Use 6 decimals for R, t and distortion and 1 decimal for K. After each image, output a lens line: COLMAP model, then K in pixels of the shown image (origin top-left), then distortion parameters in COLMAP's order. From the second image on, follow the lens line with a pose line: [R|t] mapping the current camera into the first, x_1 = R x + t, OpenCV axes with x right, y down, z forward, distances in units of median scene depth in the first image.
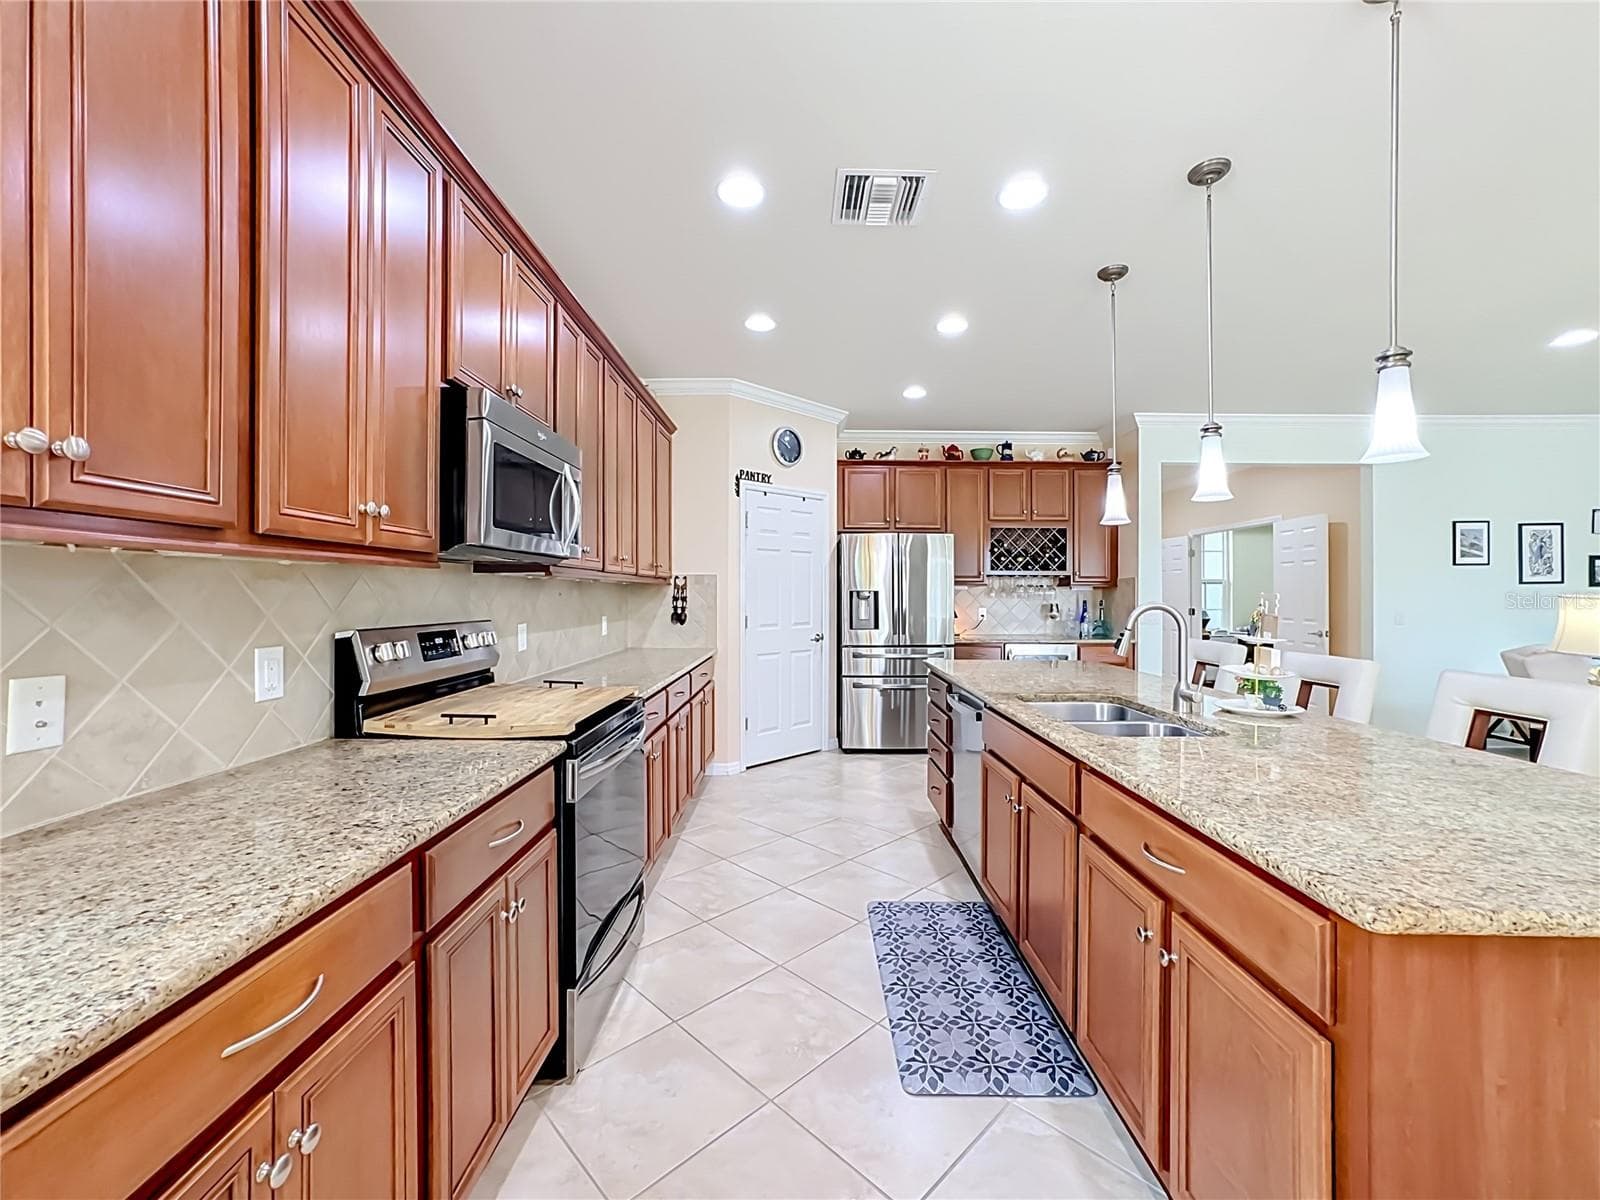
lens RADIAL K [[657.0, 0, 803.0], [0, 657.0, 599.1], [0, 0, 1]] dist [-0.033733, 0.018304]
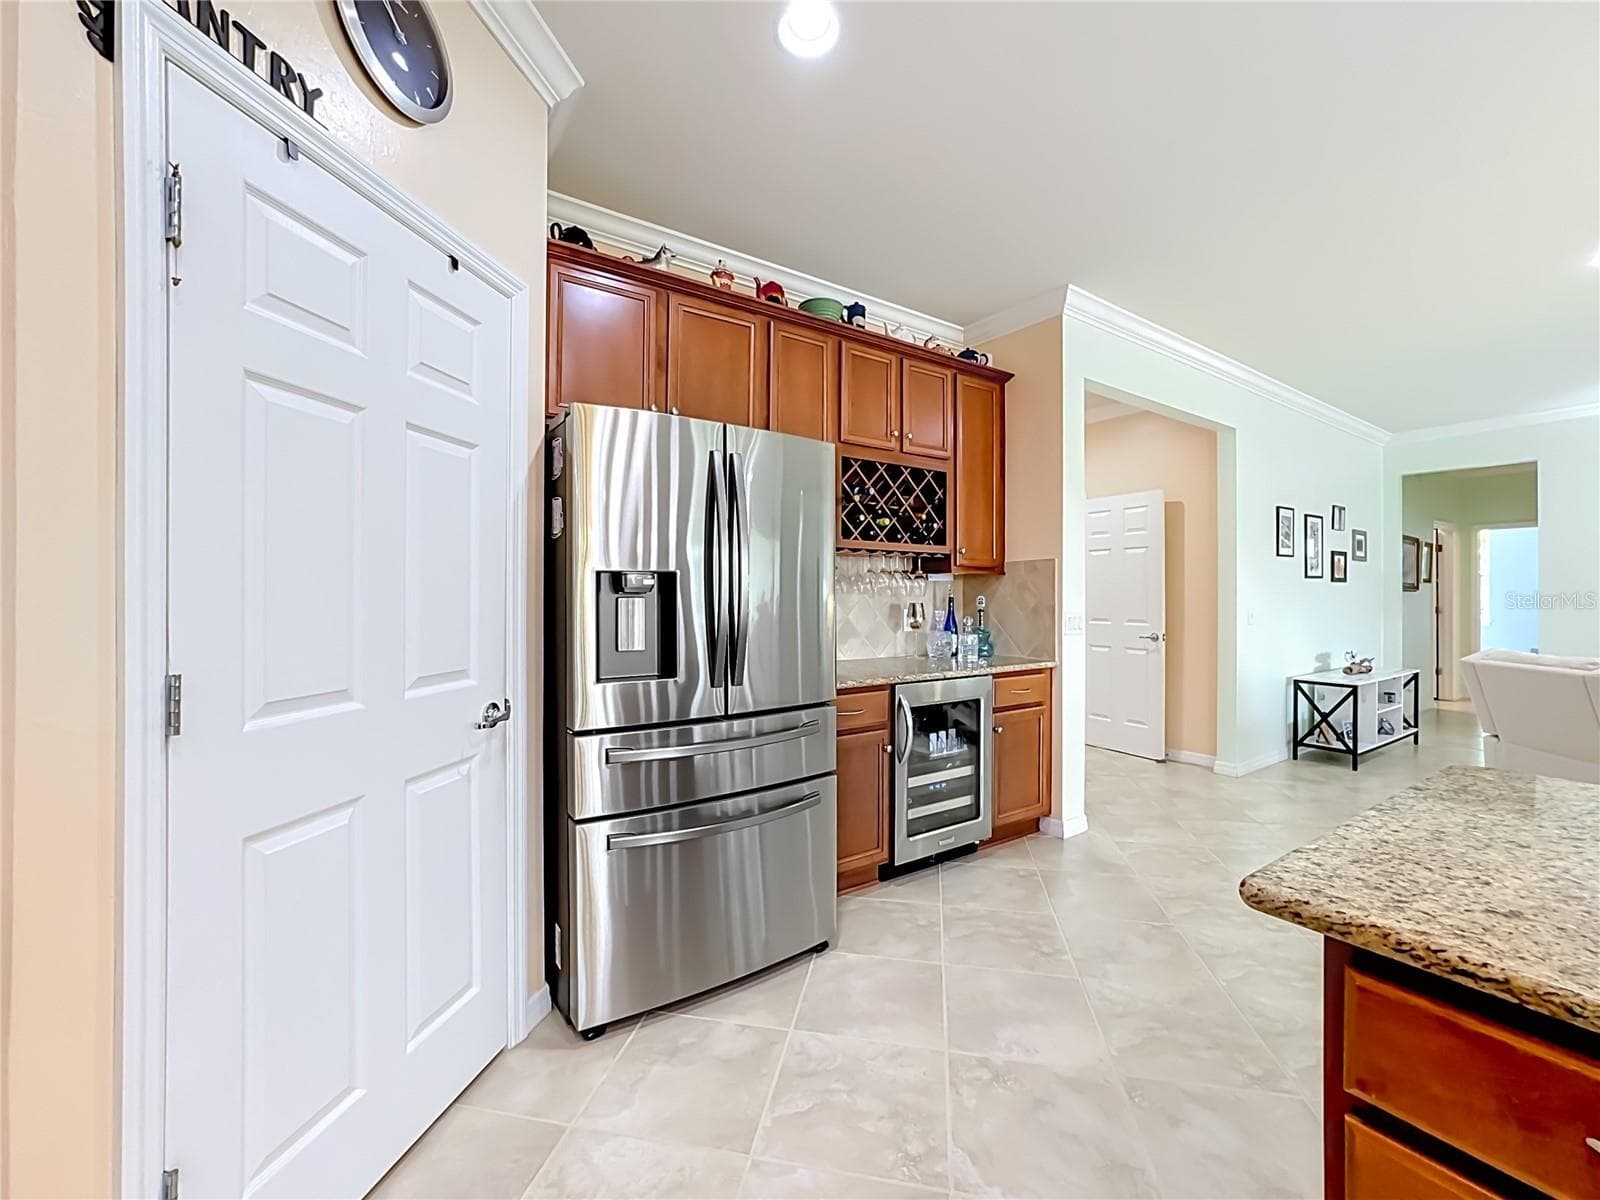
lens RADIAL K [[657.0, 0, 803.0], [0, 657.0, 599.1], [0, 0, 1]] dist [-0.033733, 0.018304]
pose [[0.826797, -0.004398, 0.562484, -0.028164], [0.004312, 0.999990, 0.001482, 0.002506], [-0.562484, 0.001200, 0.826807, 0.592161]]
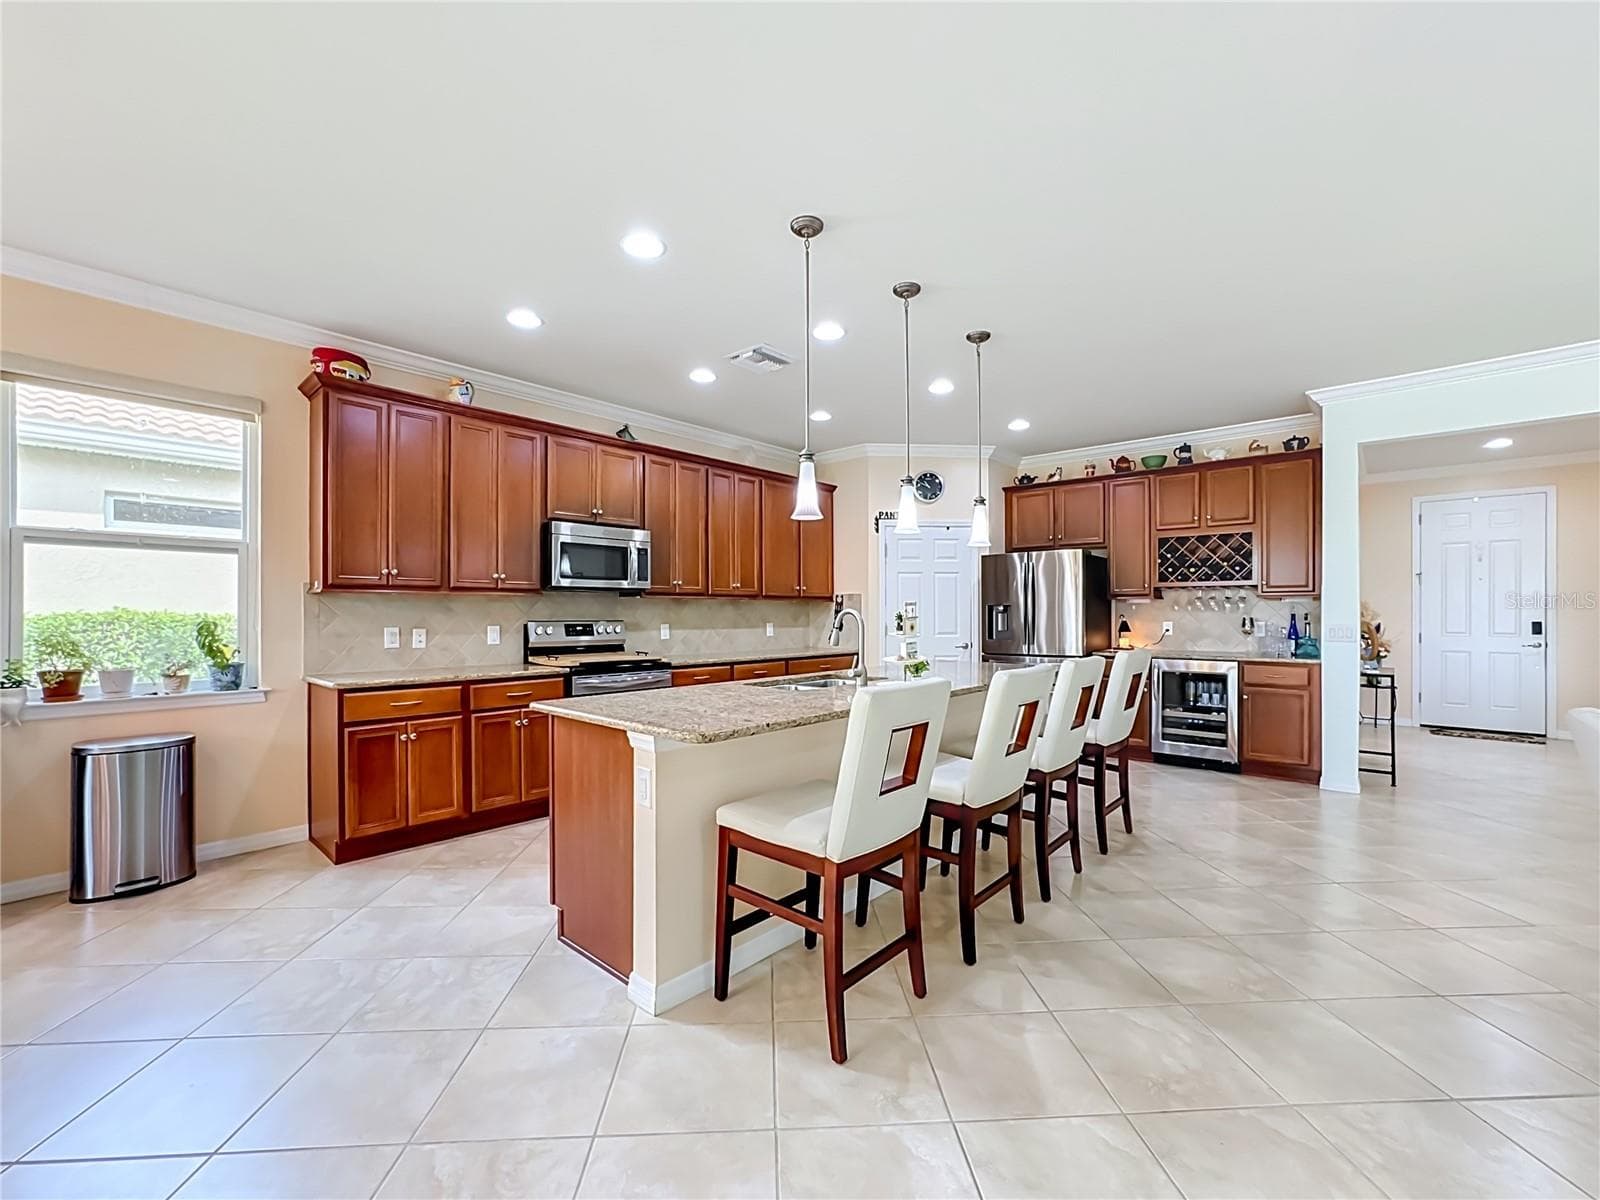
lens RADIAL K [[676.8, 0, 805.2], [0, 676.8, 615.9], [0, 0, 1]] dist [-0.016761, 0.000343]
pose [[0.752834, -0.000022, -0.658211, 0.546179], [-0.002742, 0.999991, -0.003169, 0.009731], [0.658205, 0.004191, 0.752827, -0.080883]]
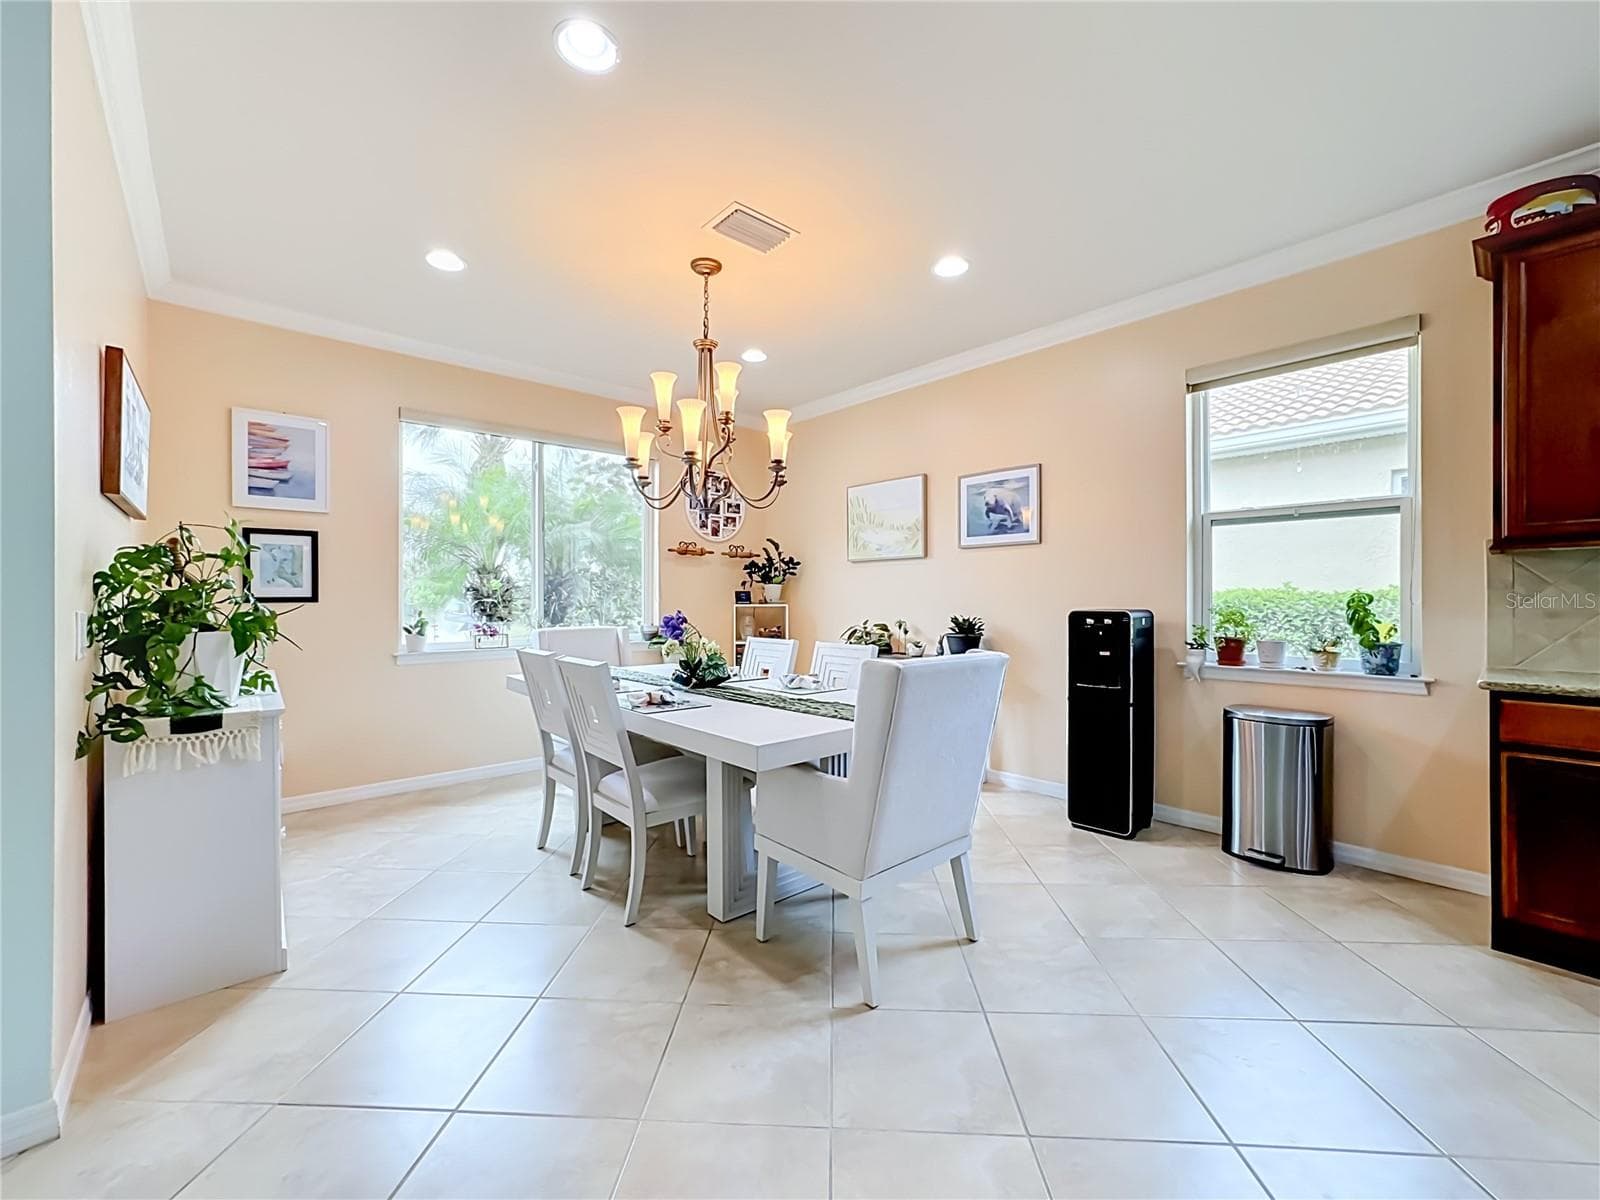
lens RADIAL K [[657.0, 0, 803.0], [0, 657.0, 599.1], [0, 0, 1]] dist [-0.033733, 0.018304]
pose [[-0.738913, -0.003897, -0.673790, 0.420516], [-0.006000, 0.999982, 0.000797, 0.020698], [0.673774, 0.004632, -0.738923, 0.092540]]
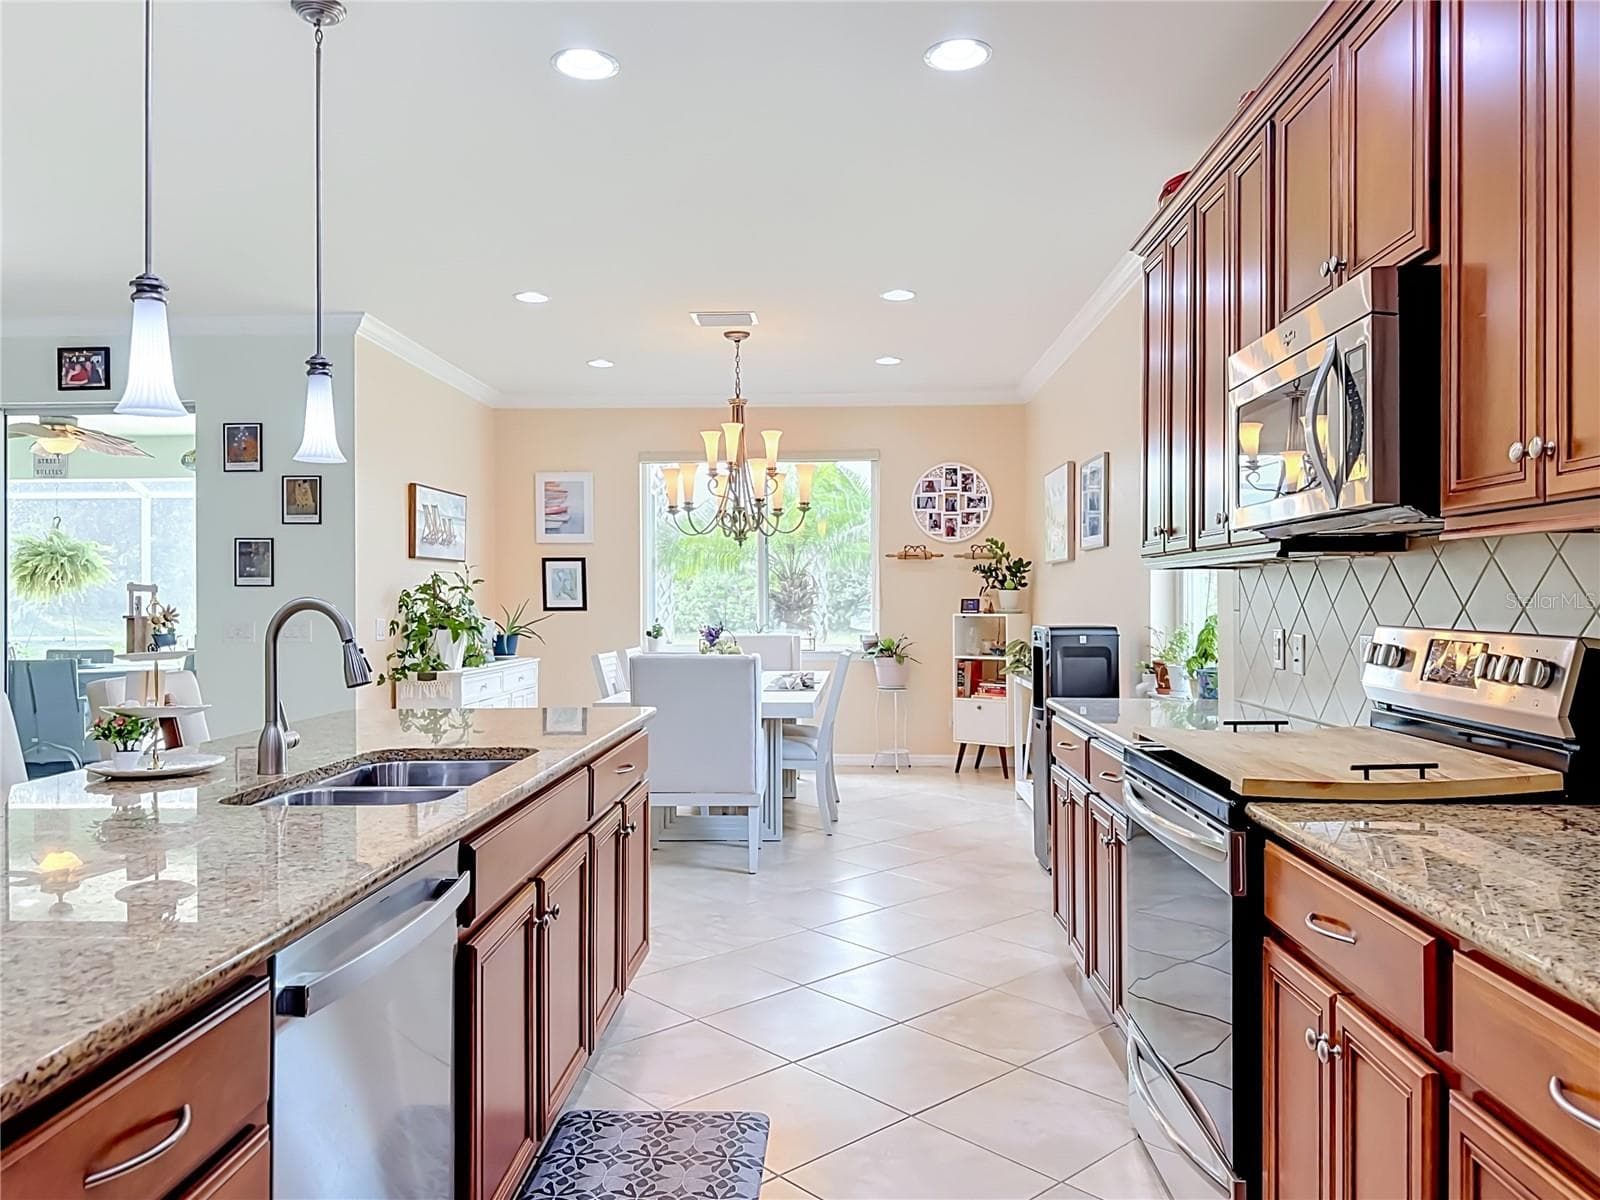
lens RADIAL K [[1135.7, 0, 794.0], [0, 1135.7, 602.7], [0, 0, 1]] dist [0.126309, -0.183615]
pose [[-0.999584, -0.000349, 0.028855, 0.031602], [0.000009, 0.999923, 0.012377, -0.001910], [-0.028857, 0.012372, -0.999507, 0.773612]]
